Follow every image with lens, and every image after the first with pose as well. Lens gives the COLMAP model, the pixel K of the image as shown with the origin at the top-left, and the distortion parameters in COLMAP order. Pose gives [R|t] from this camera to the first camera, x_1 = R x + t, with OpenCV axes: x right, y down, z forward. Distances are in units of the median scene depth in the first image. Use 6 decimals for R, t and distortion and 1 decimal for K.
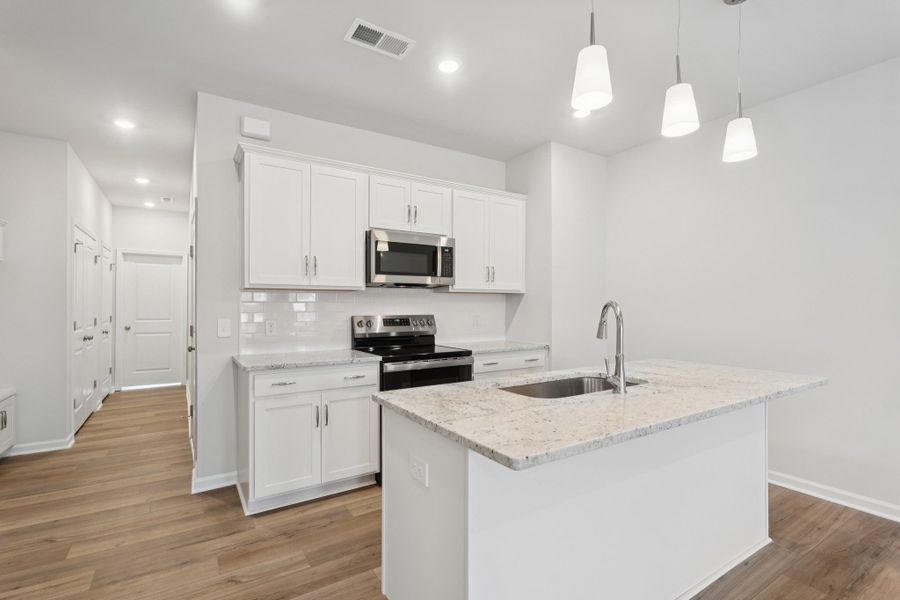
lens RADIAL K [[422.6, 0, 450.4], [0, 422.6, 303.4], [0, 0, 1]] dist [-0.000631, 0.002493]
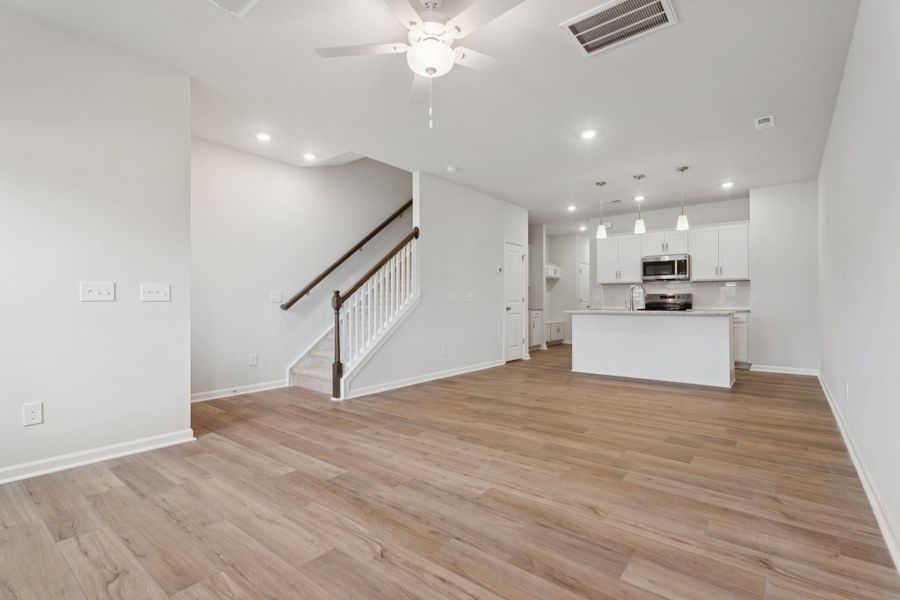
lens RADIAL K [[422.6, 0, 449.2], [0, 422.6, 299.4], [0, 0, 1]] dist [-0.000631, 0.002493]
pose [[0.319987, -0.004617, -0.947411, 1.621804], [0.008871, 0.999959, -0.001877, 0.054412], [0.947381, -0.007804, 0.320014, -0.757479]]
